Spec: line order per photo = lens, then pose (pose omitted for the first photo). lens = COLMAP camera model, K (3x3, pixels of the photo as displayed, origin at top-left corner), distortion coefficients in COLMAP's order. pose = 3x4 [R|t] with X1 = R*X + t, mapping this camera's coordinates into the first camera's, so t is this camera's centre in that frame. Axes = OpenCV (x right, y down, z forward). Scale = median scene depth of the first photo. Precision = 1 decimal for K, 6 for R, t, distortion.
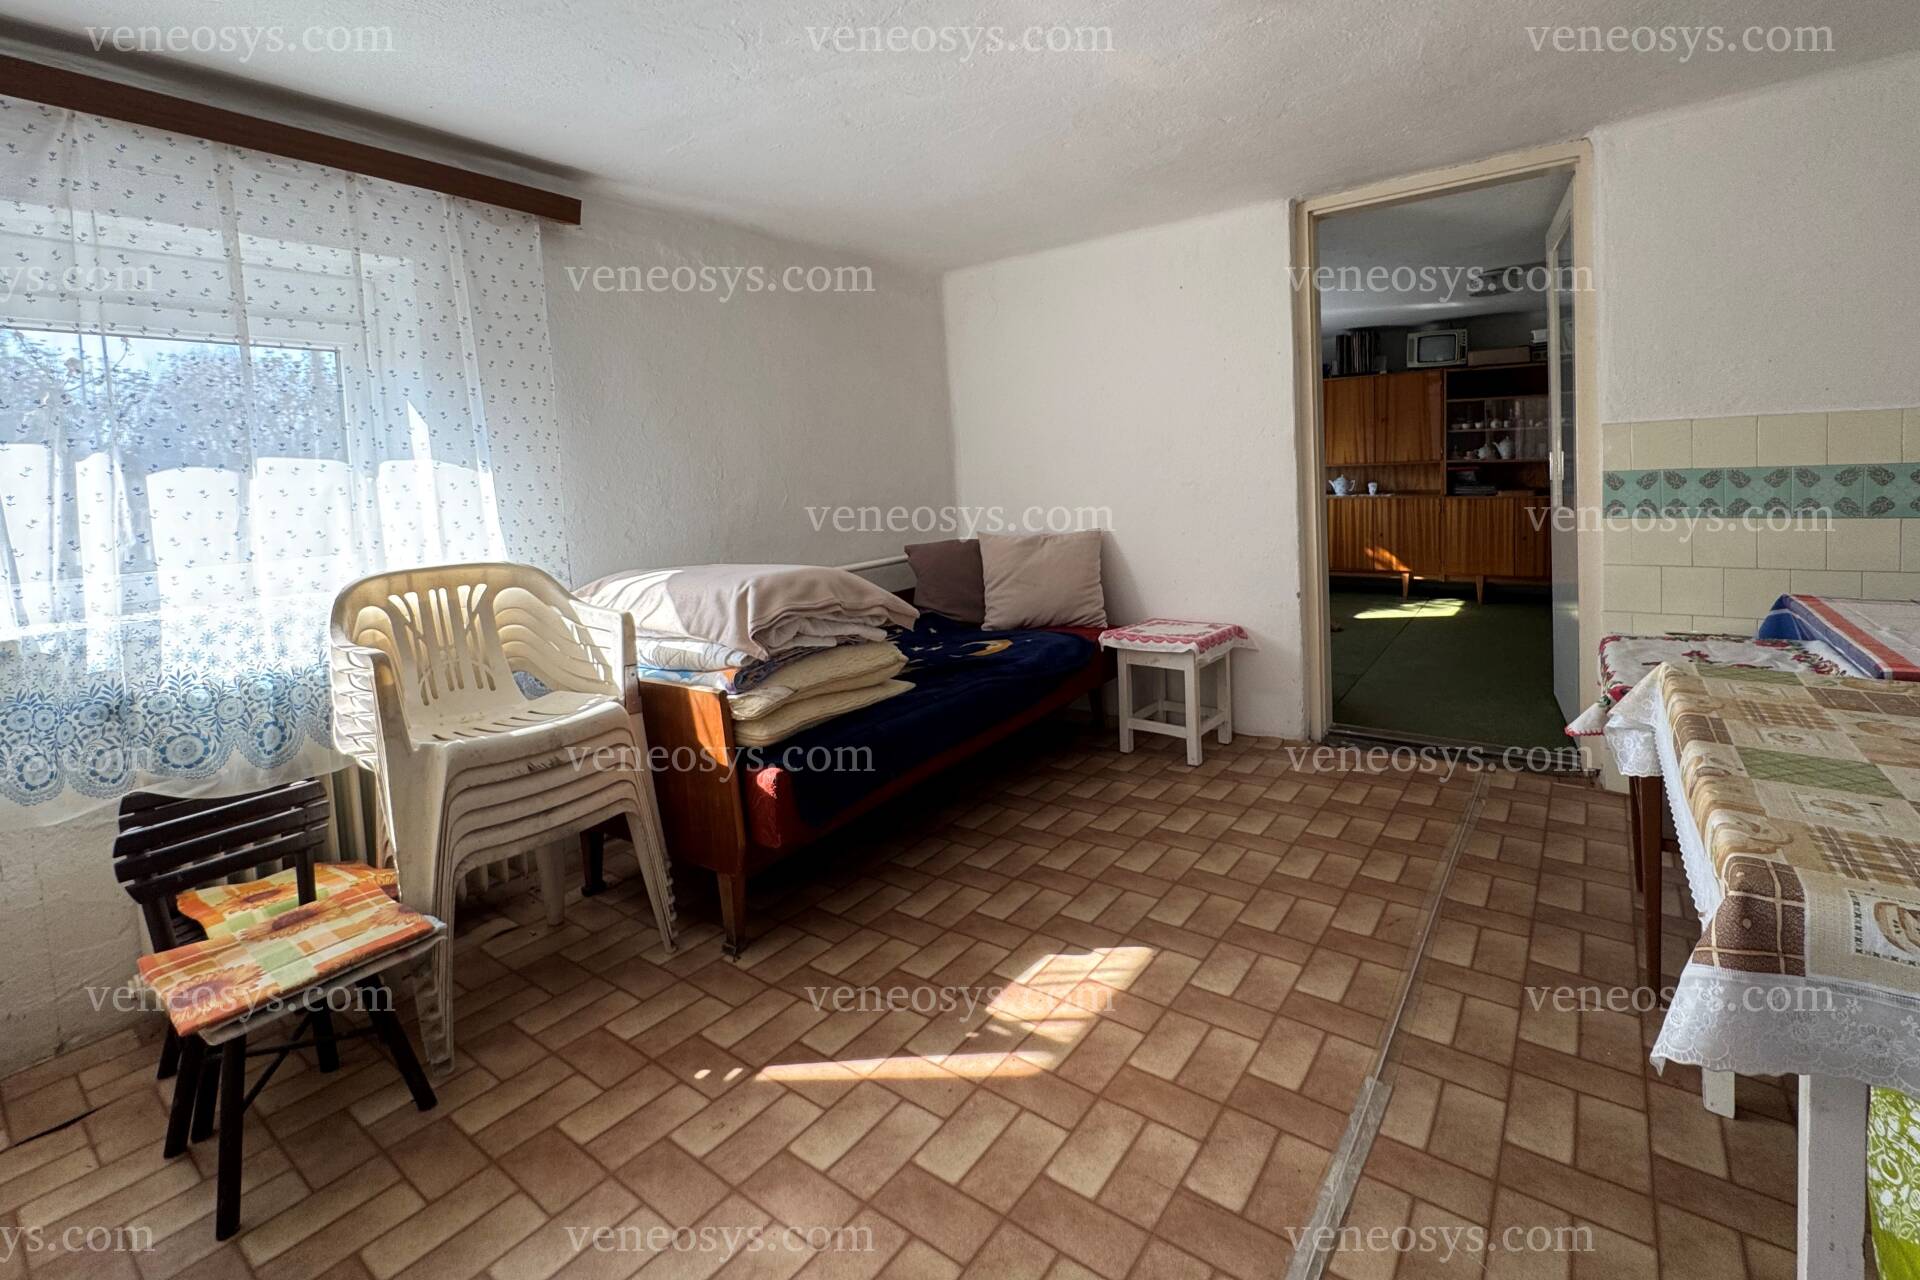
lens RADIAL K [[809.7, 0, 1050.9], [0, 809.7, 514.0], [0, 0, 1]] dist [-0.002650, -0.000892]
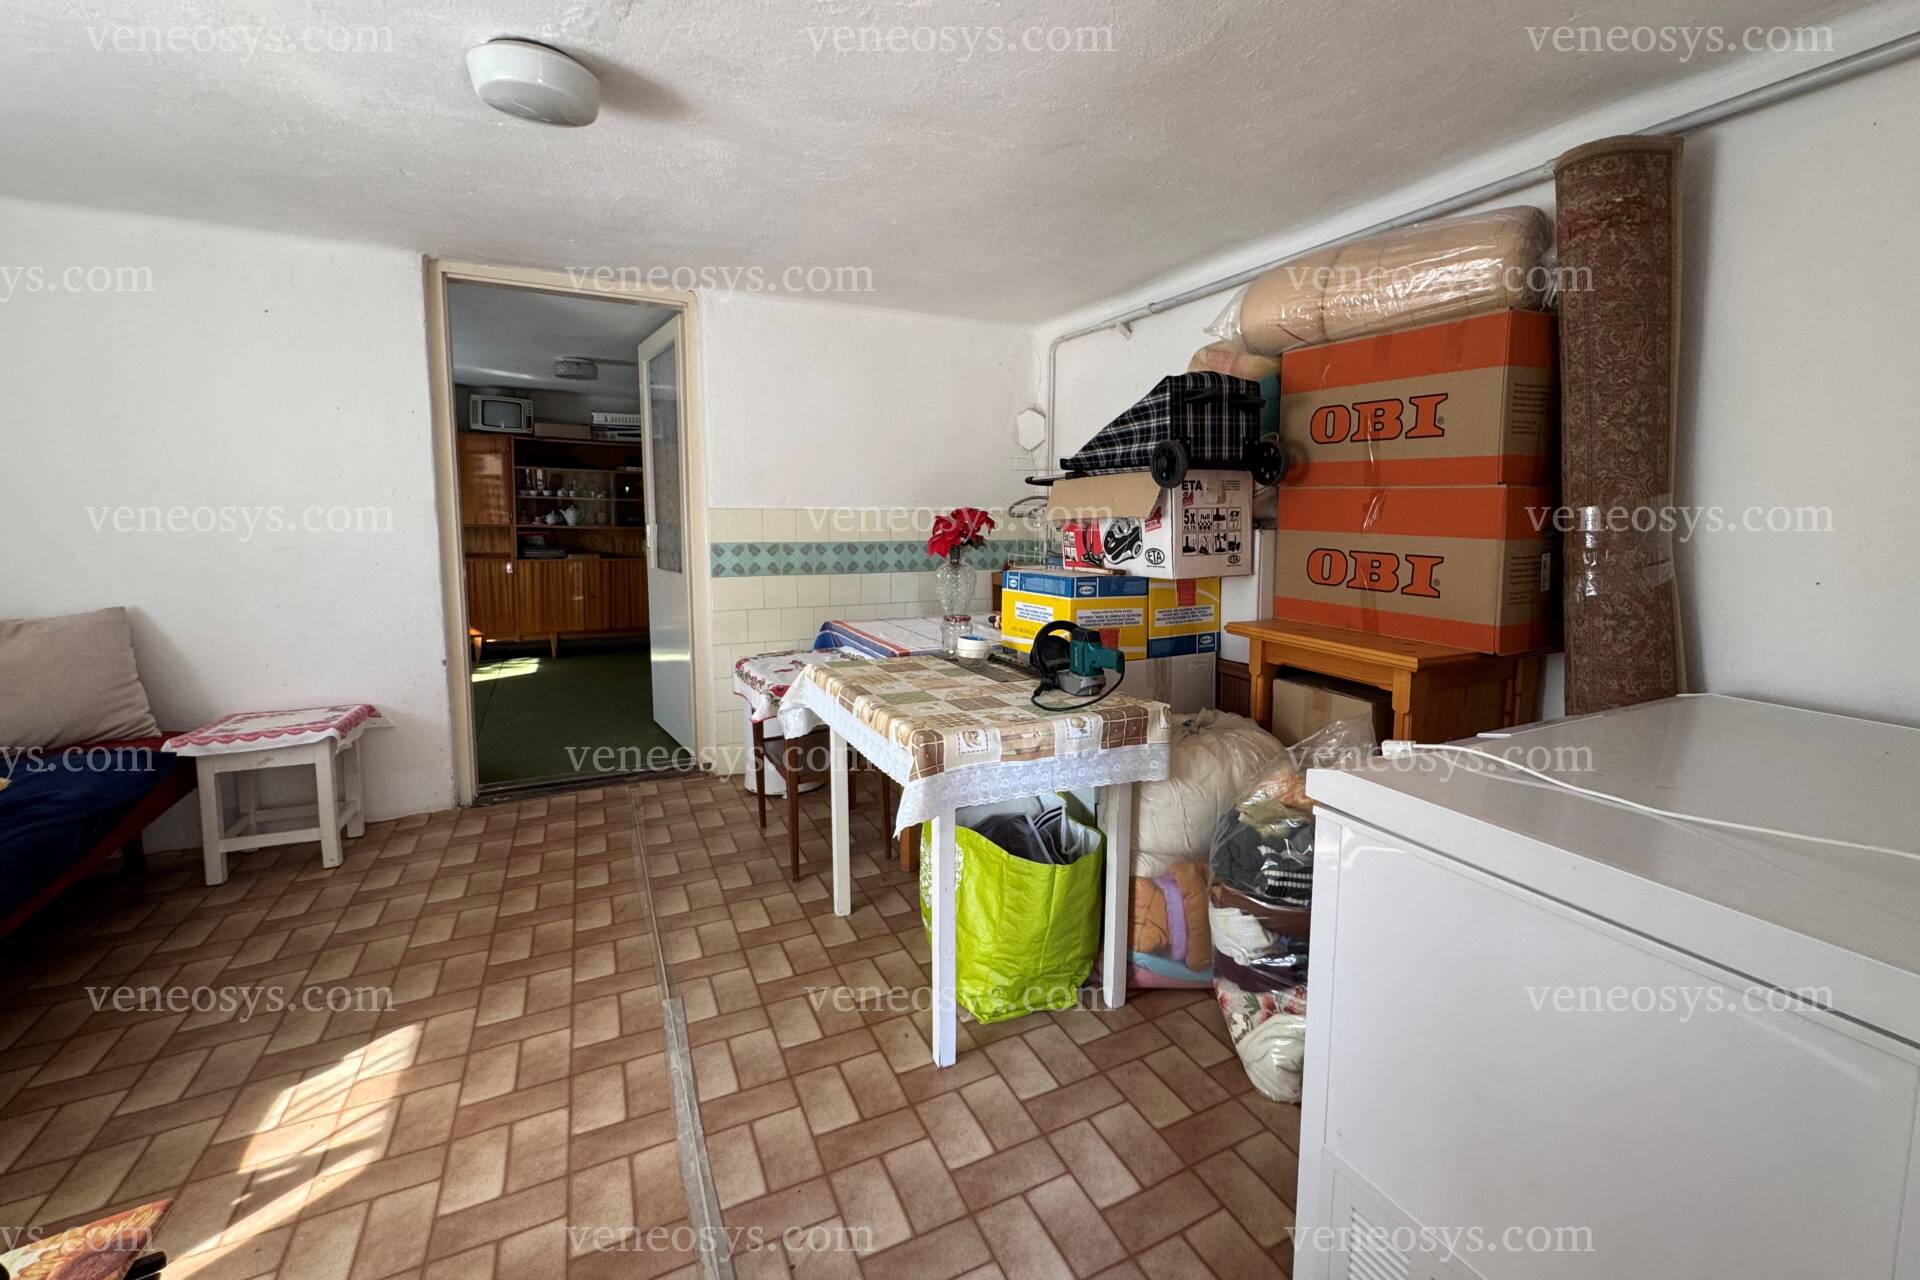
lens RADIAL K [[776.7, 0, 1009.4], [0, 776.7, 591.4], [0, 0, 1]] dist [-0.002377, 0.000612]
pose [[0.470336, -0.038297, 0.881656, -0.237686], [0.018884, 0.999266, 0.033332, -0.005478], [-0.882286, 0.000972, 0.470714, -0.058227]]
